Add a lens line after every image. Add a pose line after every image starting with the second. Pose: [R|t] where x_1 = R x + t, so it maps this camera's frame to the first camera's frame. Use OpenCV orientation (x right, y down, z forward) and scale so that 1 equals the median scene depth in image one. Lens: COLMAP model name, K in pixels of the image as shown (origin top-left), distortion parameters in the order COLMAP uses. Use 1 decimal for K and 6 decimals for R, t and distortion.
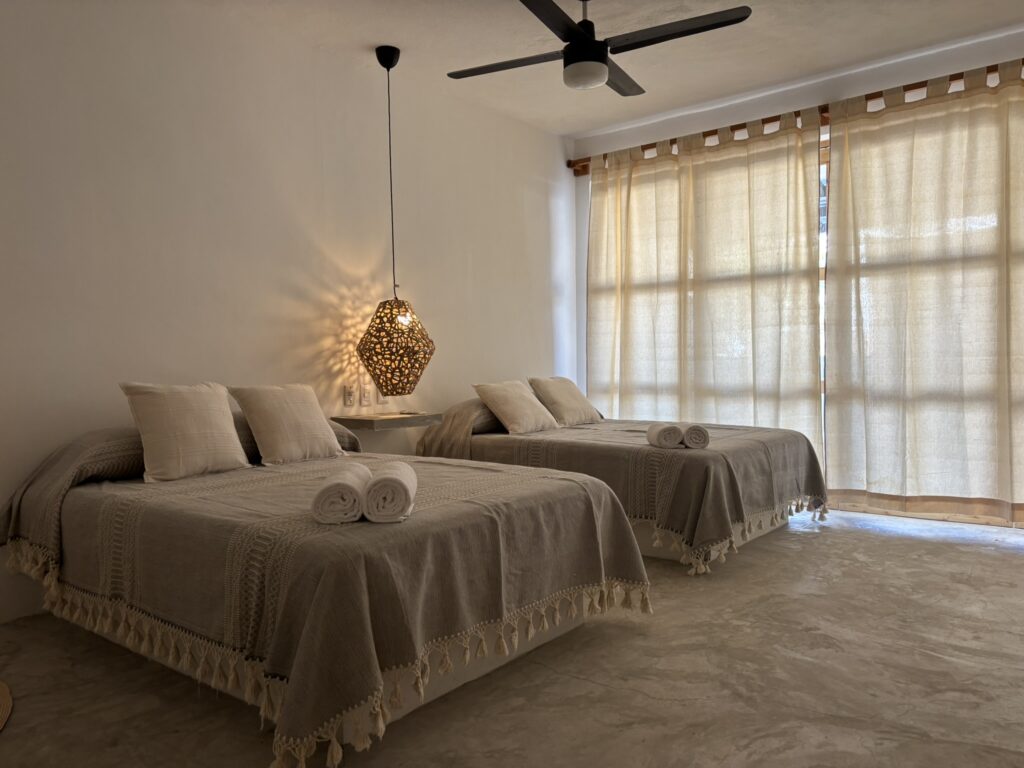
lens RADIAL K [[811.7, 0, 512.0], [0, 811.7, 384.0], [0, 0, 1]] dist [0.022344, 0.002324]
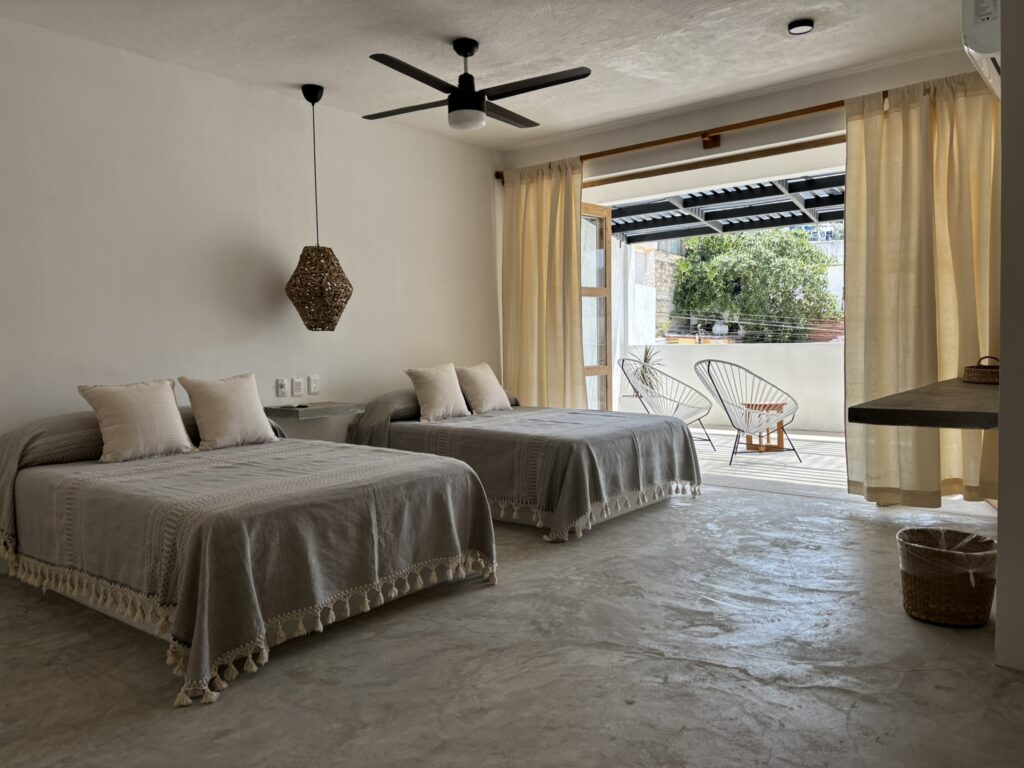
lens RADIAL K [[796.5, 0, 512.0], [0, 796.5, 384.0], [0, 0, 1]] dist [0.022902, -0.012381]
pose [[0.999936, 0.000753, 0.011255, 0.174544], [-0.001044, 0.999665, 0.025847, -0.032596], [-0.011232, -0.025857, 0.999603, -0.204353]]
